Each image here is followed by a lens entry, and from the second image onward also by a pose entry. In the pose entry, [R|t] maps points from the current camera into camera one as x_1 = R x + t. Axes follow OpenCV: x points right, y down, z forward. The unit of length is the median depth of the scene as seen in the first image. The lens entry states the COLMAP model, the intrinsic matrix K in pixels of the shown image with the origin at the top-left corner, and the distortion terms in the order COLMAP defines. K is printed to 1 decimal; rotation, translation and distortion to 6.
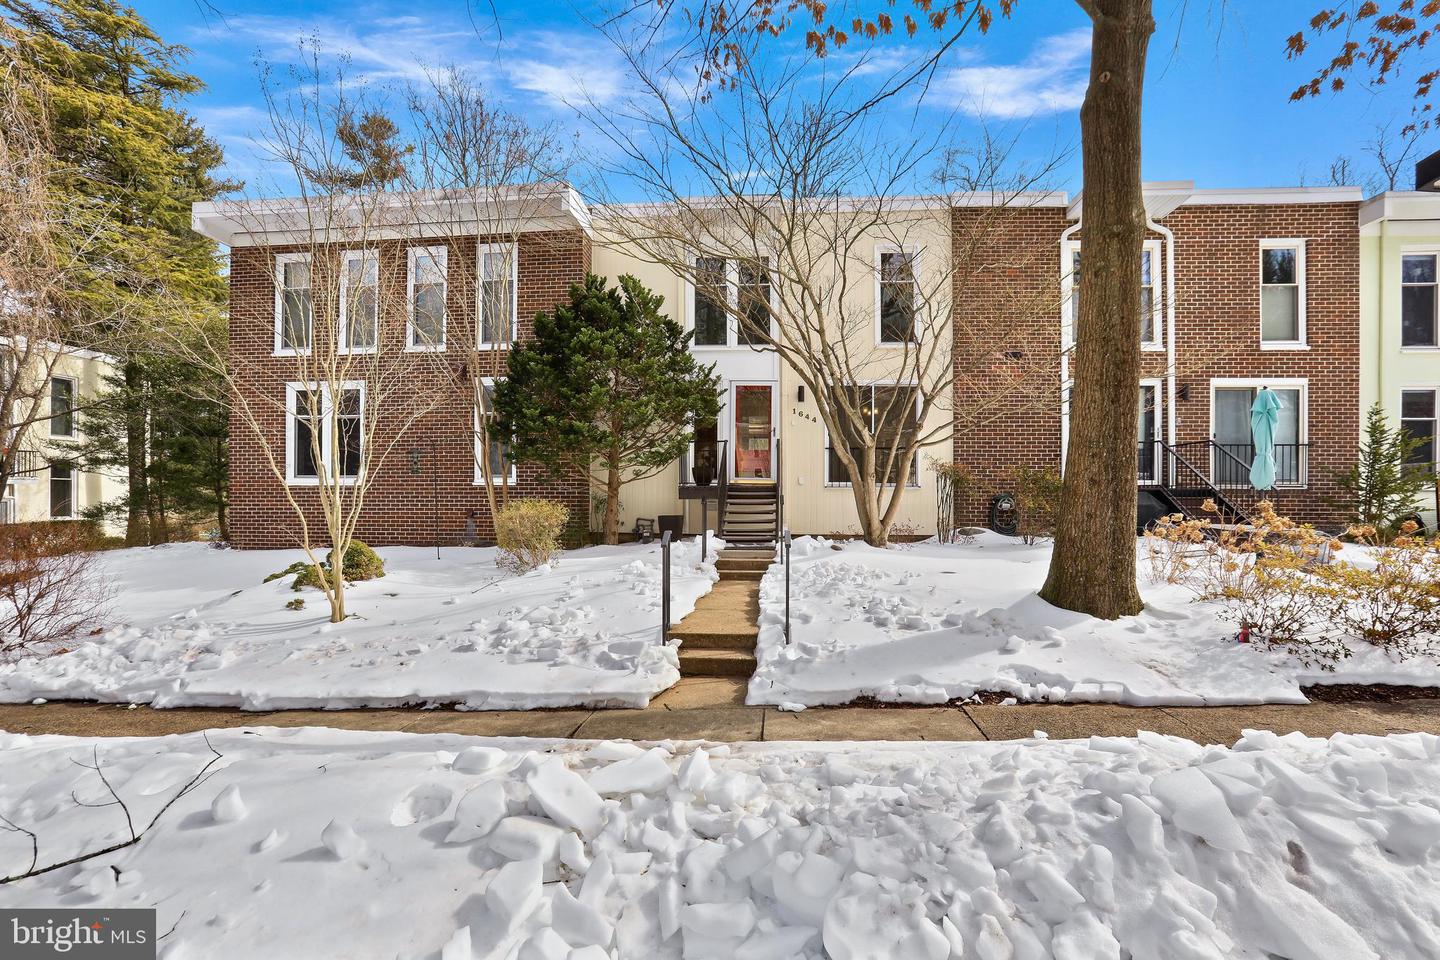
lens RADIAL K [[679.1, 0, 713.1], [0, 679.1, 482.8], [0, 0, 1]] dist [-0.084072, 0.038154]
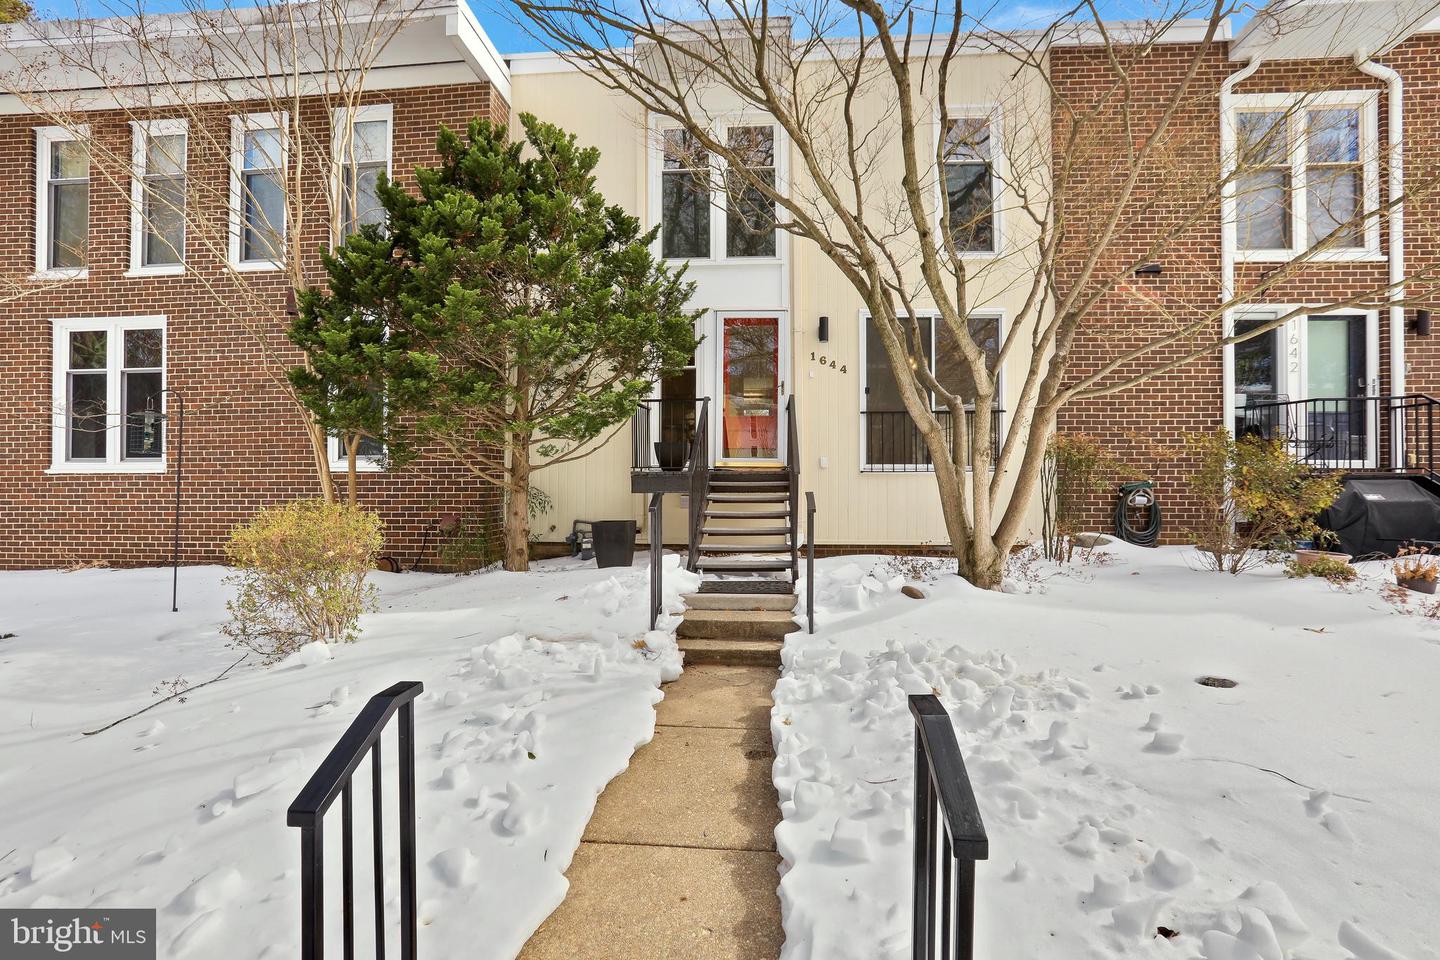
lens RADIAL K [[679.1, 0, 713.1], [0, 679.1, 482.8], [0, 0, 1]] dist [-0.084072, 0.038154]
pose [[0.999970, -0.004277, 0.006489, 0.019141], [0.004086, 0.999565, 0.029199, -0.002735], [-0.006612, -0.029172, 0.999553, 0.361635]]
